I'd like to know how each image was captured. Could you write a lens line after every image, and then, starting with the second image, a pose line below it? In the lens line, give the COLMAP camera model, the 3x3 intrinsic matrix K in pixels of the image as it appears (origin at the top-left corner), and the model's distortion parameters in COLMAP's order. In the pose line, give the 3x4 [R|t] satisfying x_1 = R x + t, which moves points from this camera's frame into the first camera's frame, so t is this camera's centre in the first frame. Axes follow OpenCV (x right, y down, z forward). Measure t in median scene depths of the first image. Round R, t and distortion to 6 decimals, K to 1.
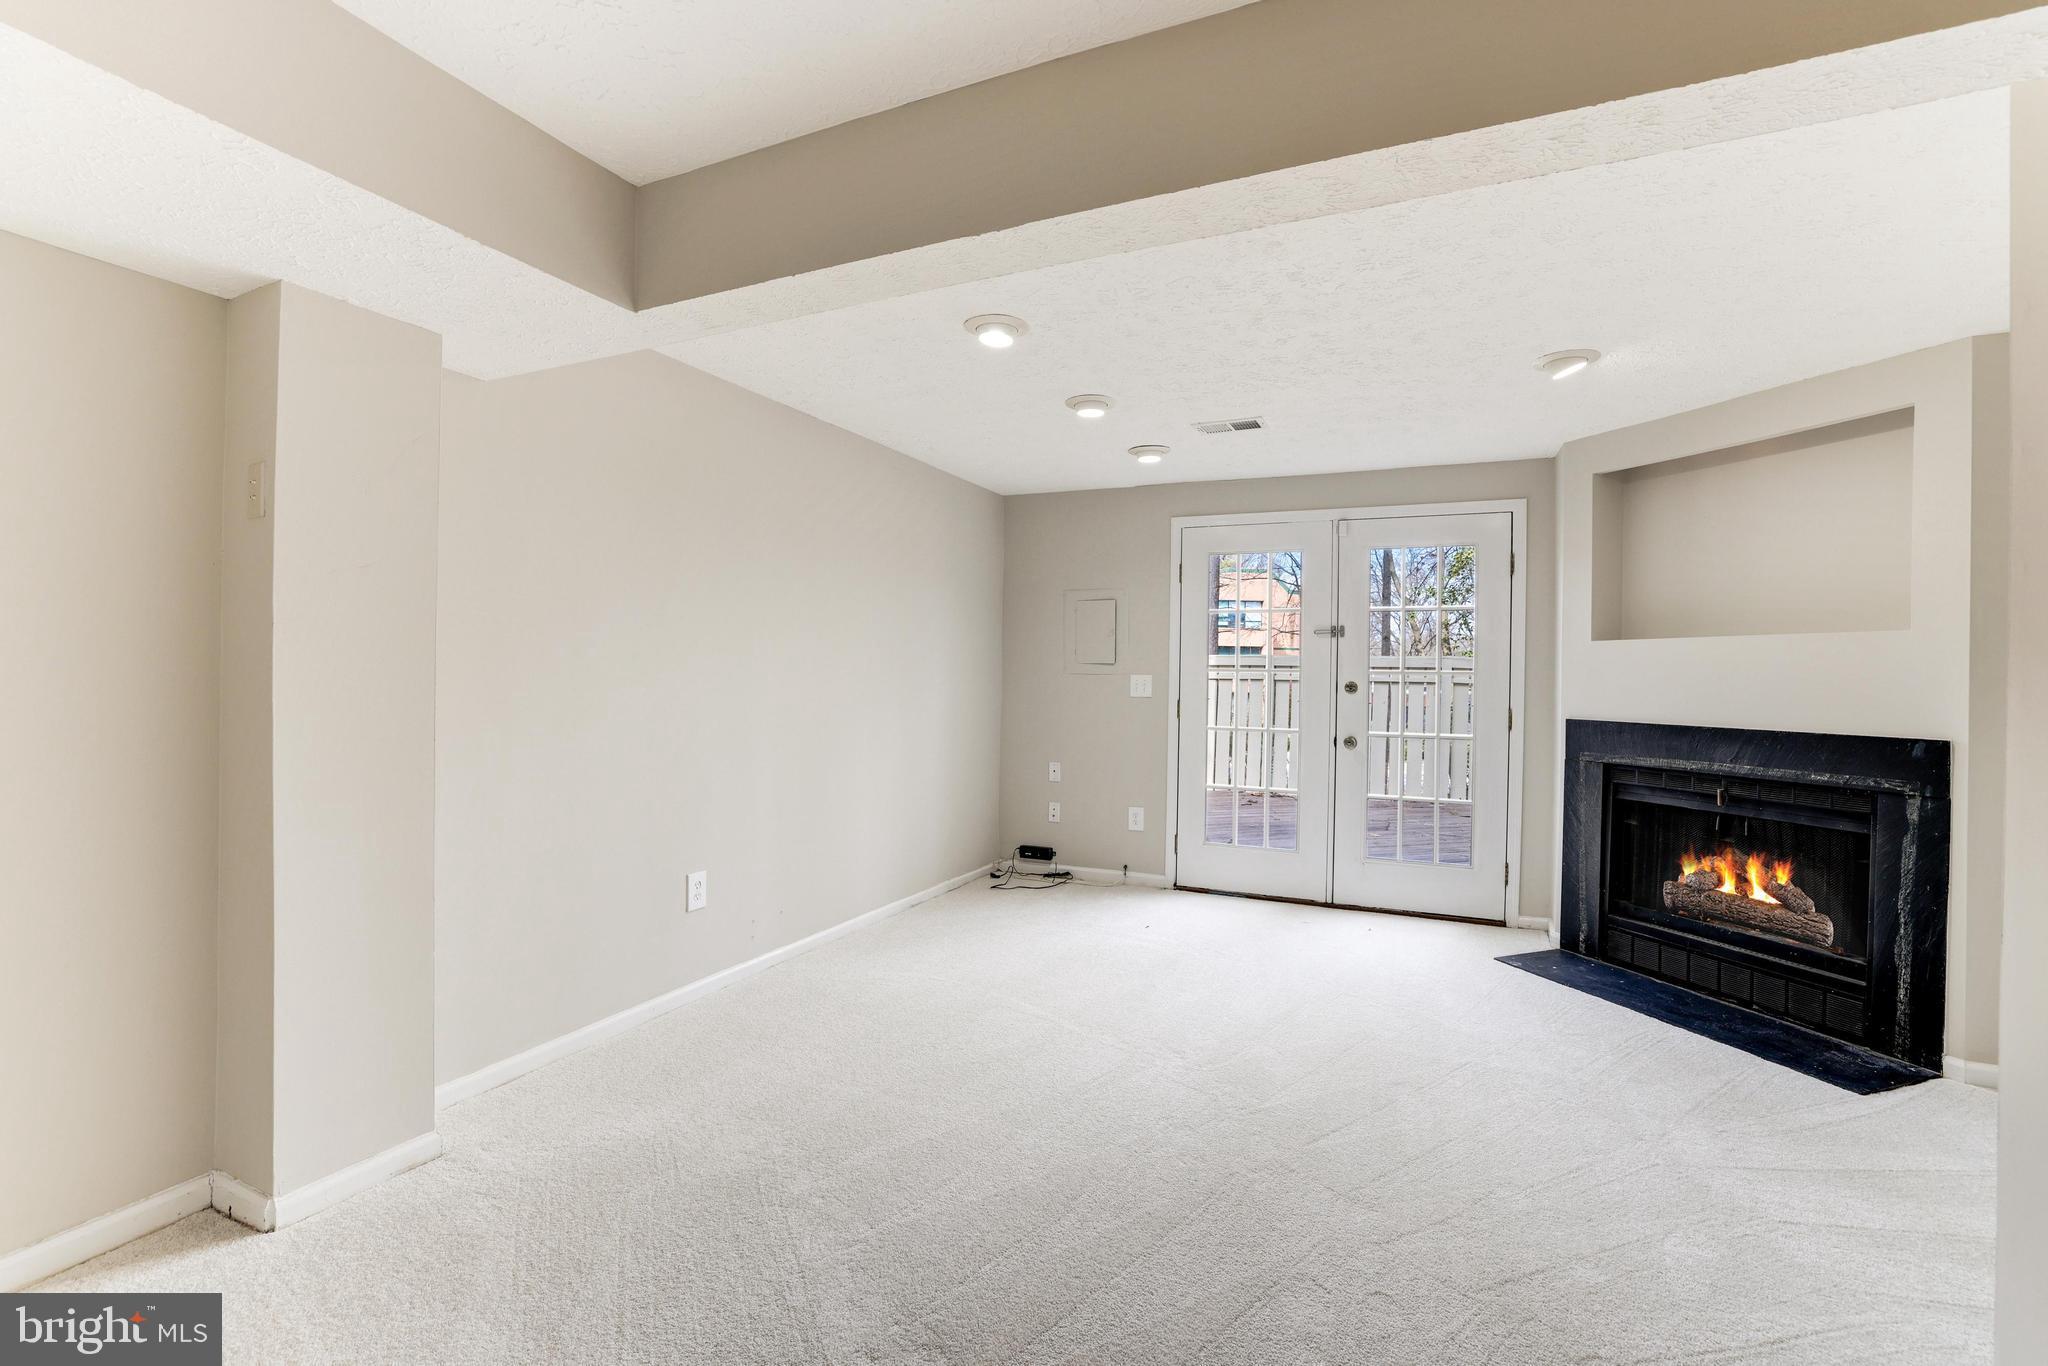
lens RADIAL K [[883.1, 0, 1017.6], [0, 883.1, 672.9], [0, 0, 1]] dist [-0.056608, 0.021439]
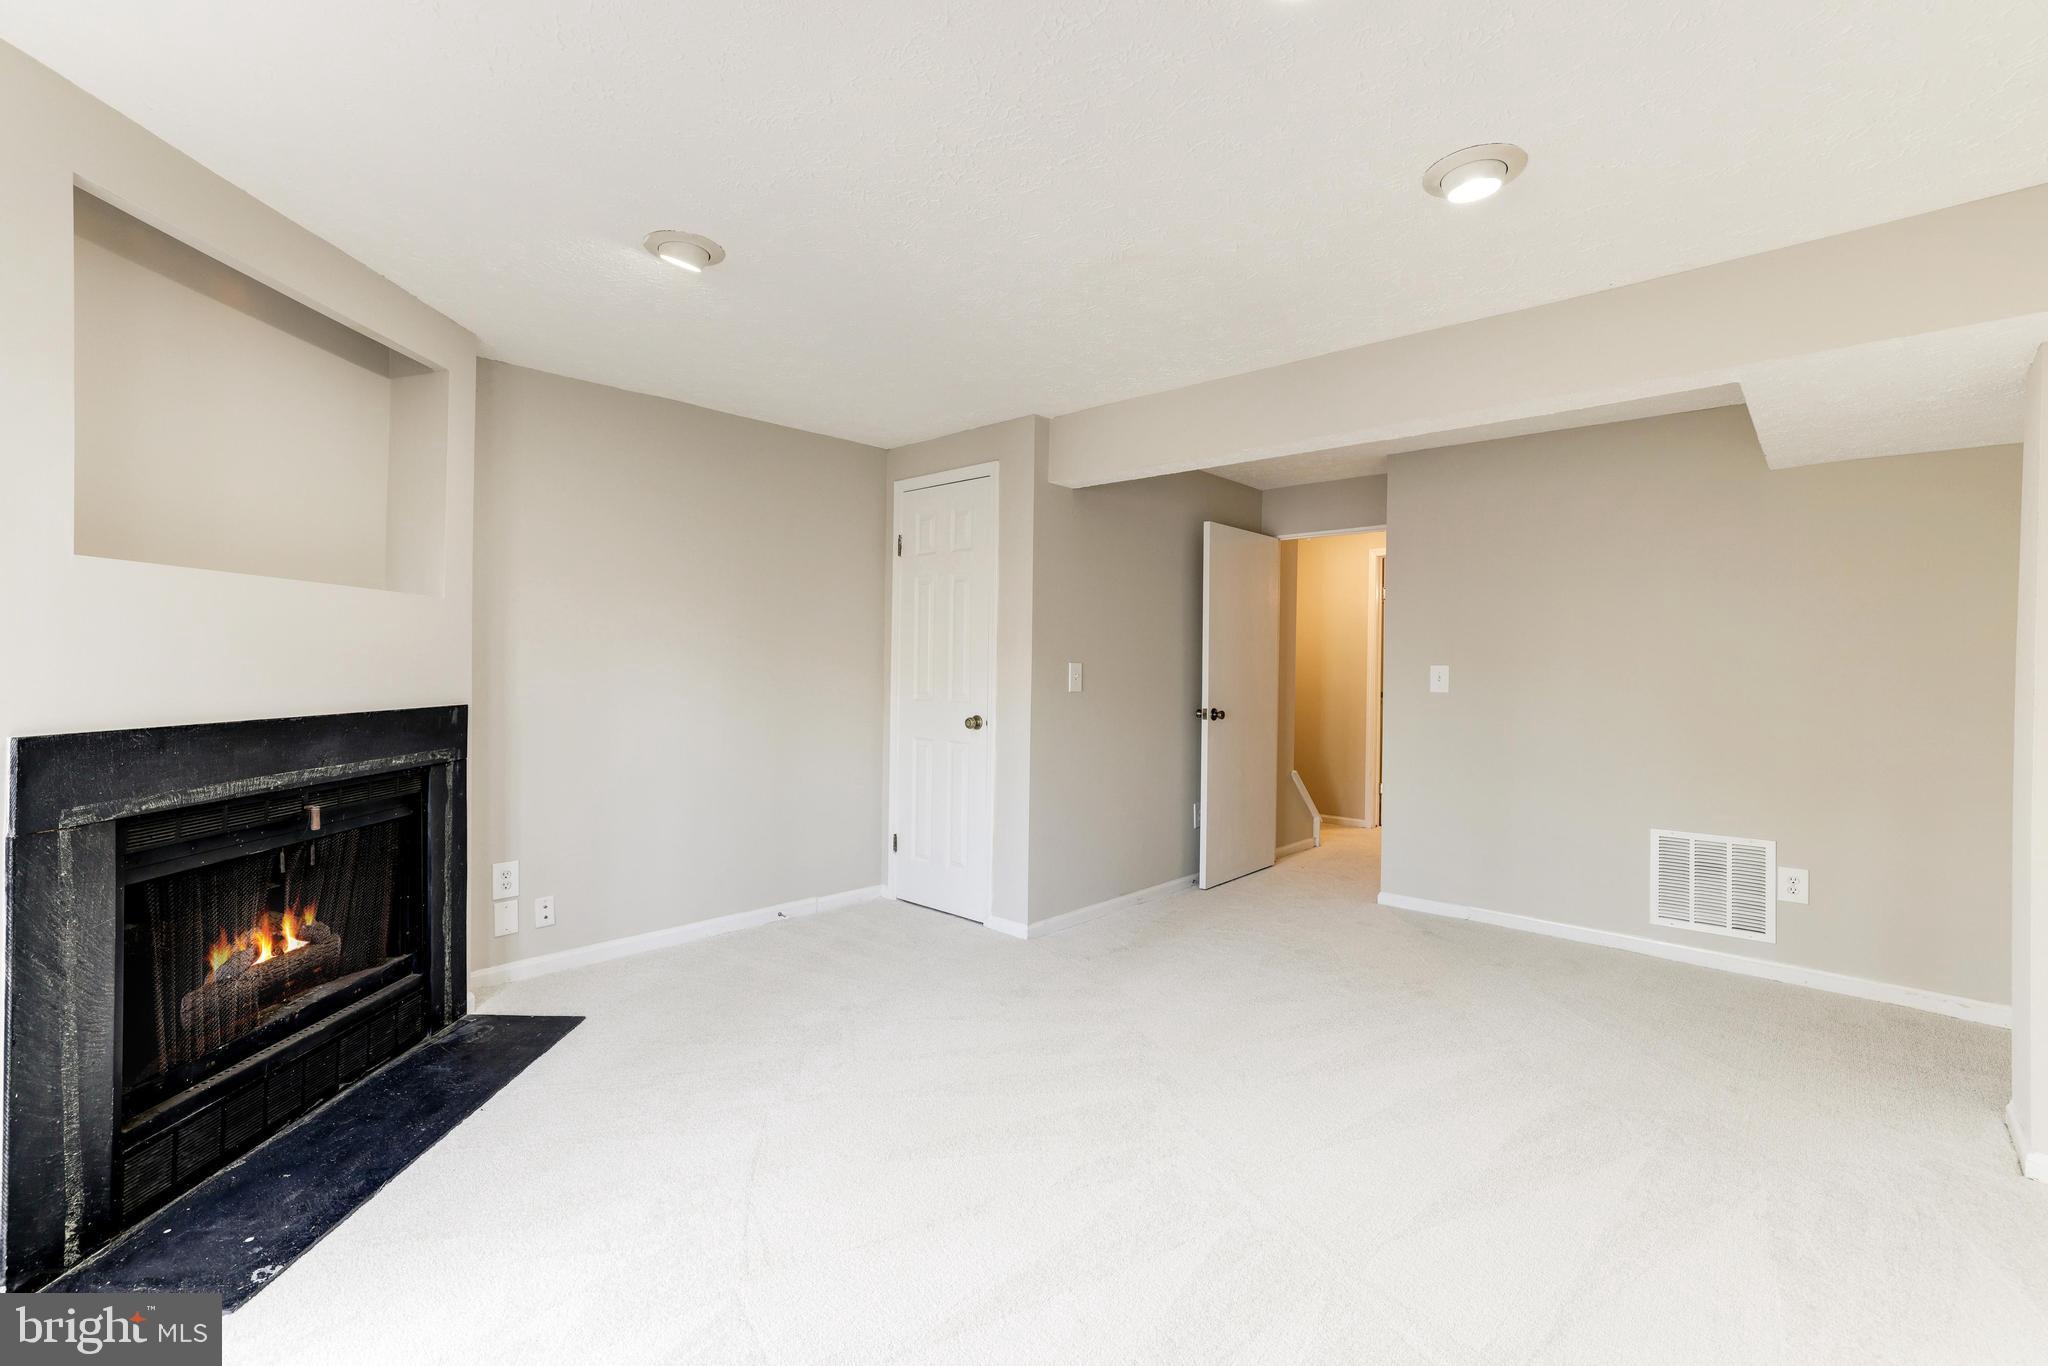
lens RADIAL K [[883.1, 0, 1017.6], [0, 883.1, 672.9], [0, 0, 1]] dist [-0.056608, 0.021439]
pose [[-0.948591, -0.033103, 0.314767, 0.077748], [-0.030108, 0.999443, 0.014375, 0.003291], [-0.315068, 0.004159, -0.949060, 1.426859]]
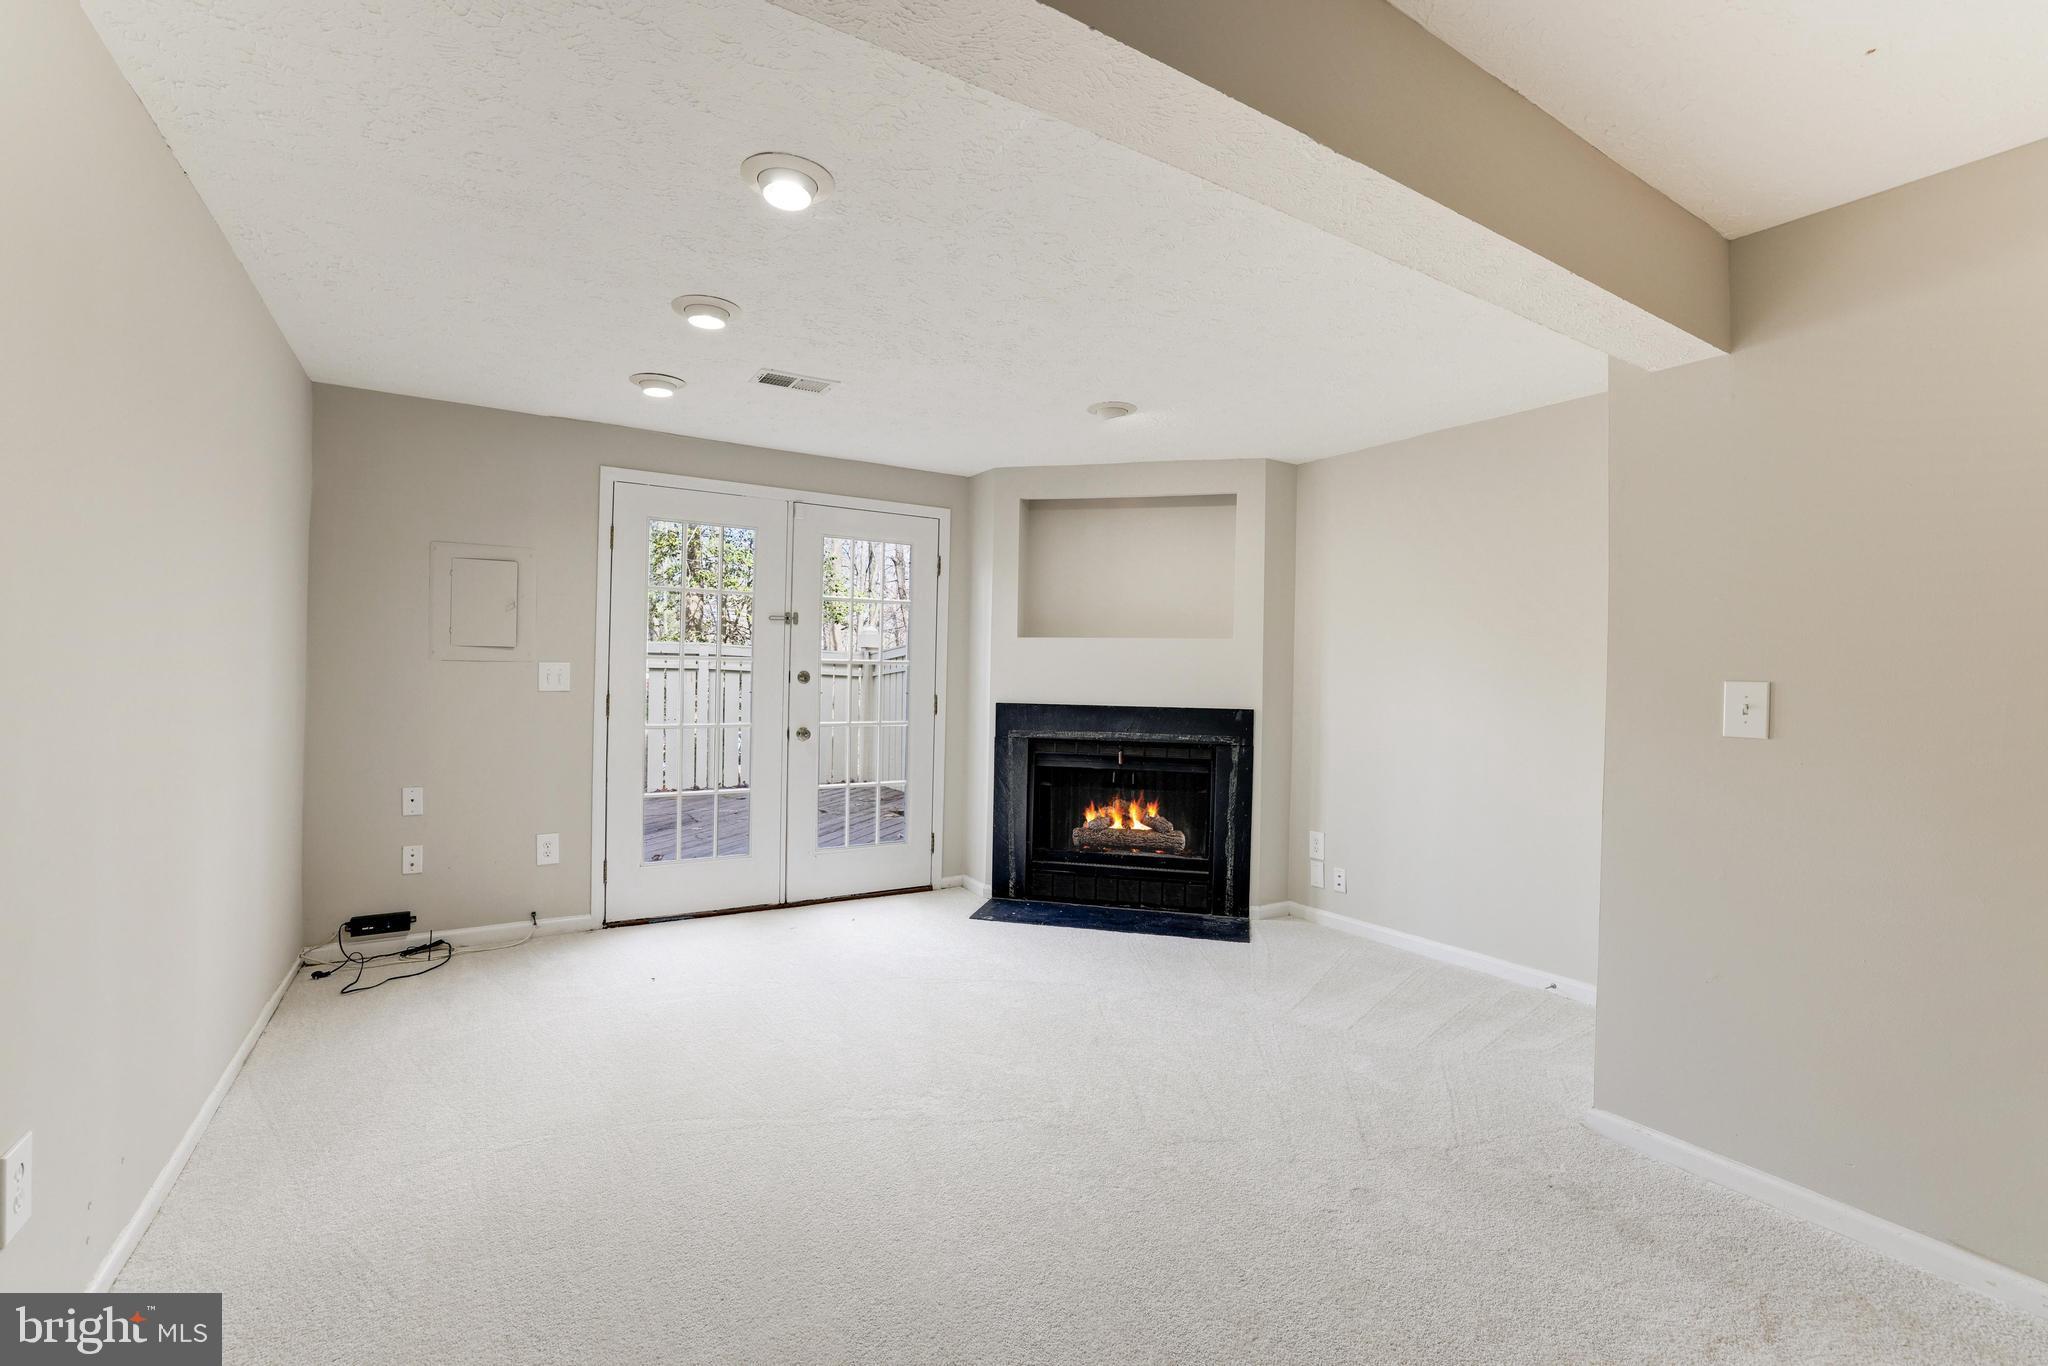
lens RADIAL K [[883.1, 0, 1017.6], [0, 883.1, 672.9], [0, 0, 1]] dist [-0.056608, 0.021439]
pose [[0.551242, -0.005050, 0.834330, -0.410400], [-0.010360, 0.999863, 0.012897, -0.003946], [-0.834281, -0.015753, 0.551115, 0.363735]]
